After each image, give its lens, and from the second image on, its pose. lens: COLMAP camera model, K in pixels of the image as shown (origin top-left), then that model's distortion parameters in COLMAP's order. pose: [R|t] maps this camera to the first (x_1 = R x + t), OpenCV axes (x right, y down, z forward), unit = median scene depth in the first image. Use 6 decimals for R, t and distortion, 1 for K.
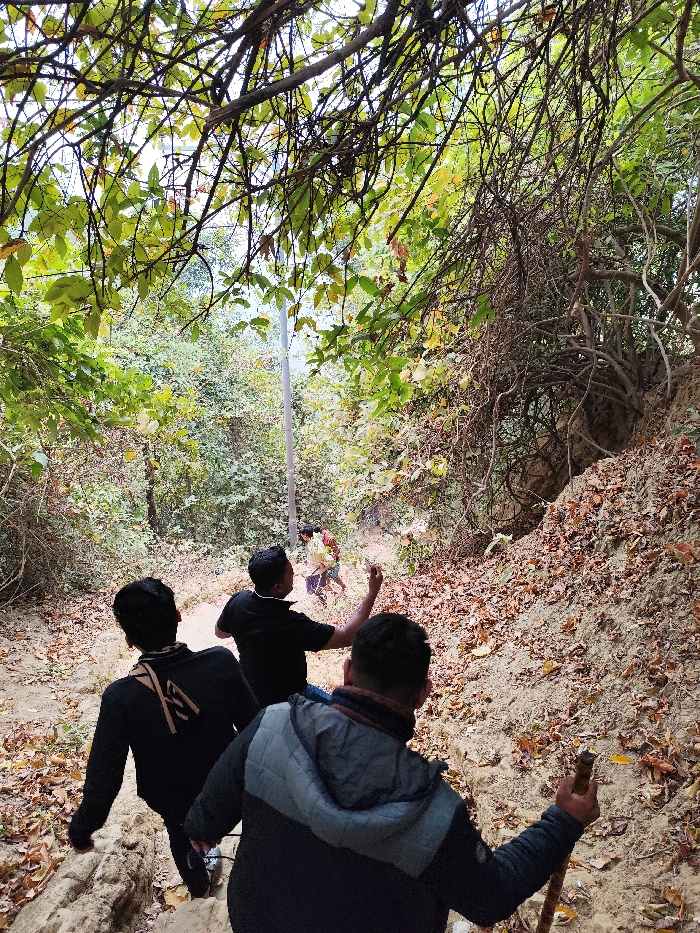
lens RADIAL K [[634.9, 0, 352.0], [0, 634.9, 461.6], [0, 0, 1]] dist [0.037652, -0.030309]
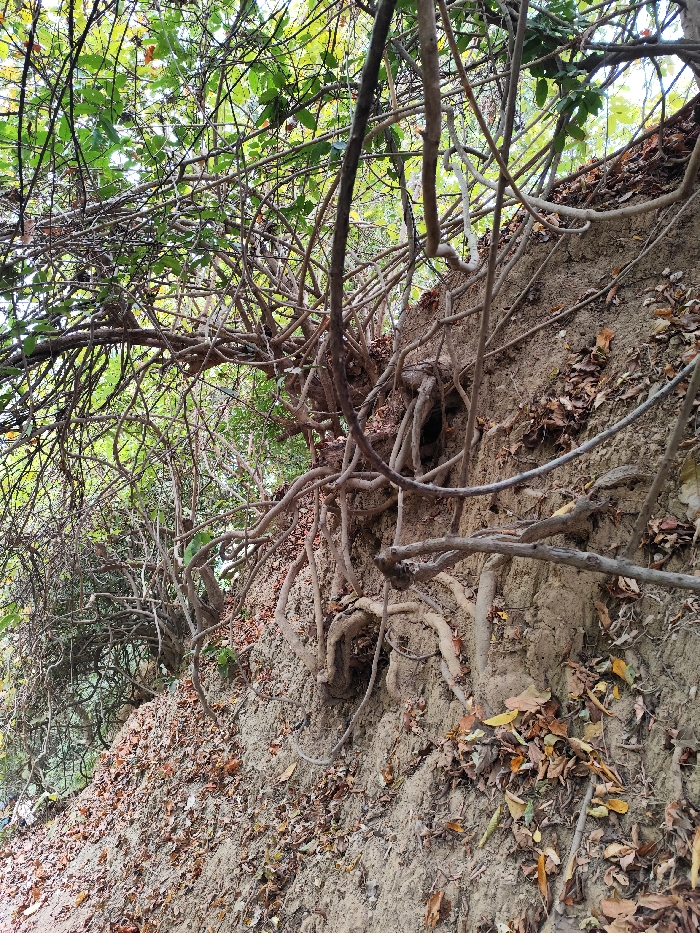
lens RADIAL K [[634.9, 0, 347.8], [0, 634.9, 465.2], [0, 0, 1]] dist [0.037652, -0.030309]
pose [[0.840555, -0.009279, 0.541647, 0.054841], [0.194427, 0.938406, -0.285644, -0.008448], [-0.505634, 0.345410, 0.790586, -0.414842]]
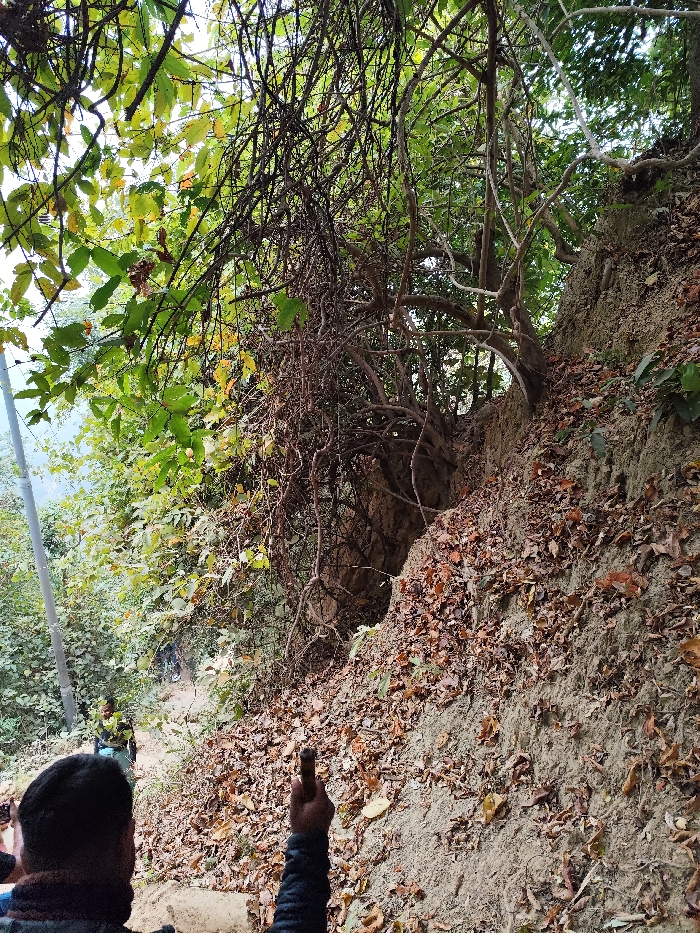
lens RADIAL K [[634.9, 0, 355.1], [0, 634.9, 460.1], [0, 0, 1]] dist [0.037652, -0.030309]
pose [[0.924415, -0.148754, 0.351181, -0.000693], [0.212305, 0.965651, -0.149818, 0.033770], [-0.316832, 0.213052, 0.924244, 0.266195]]
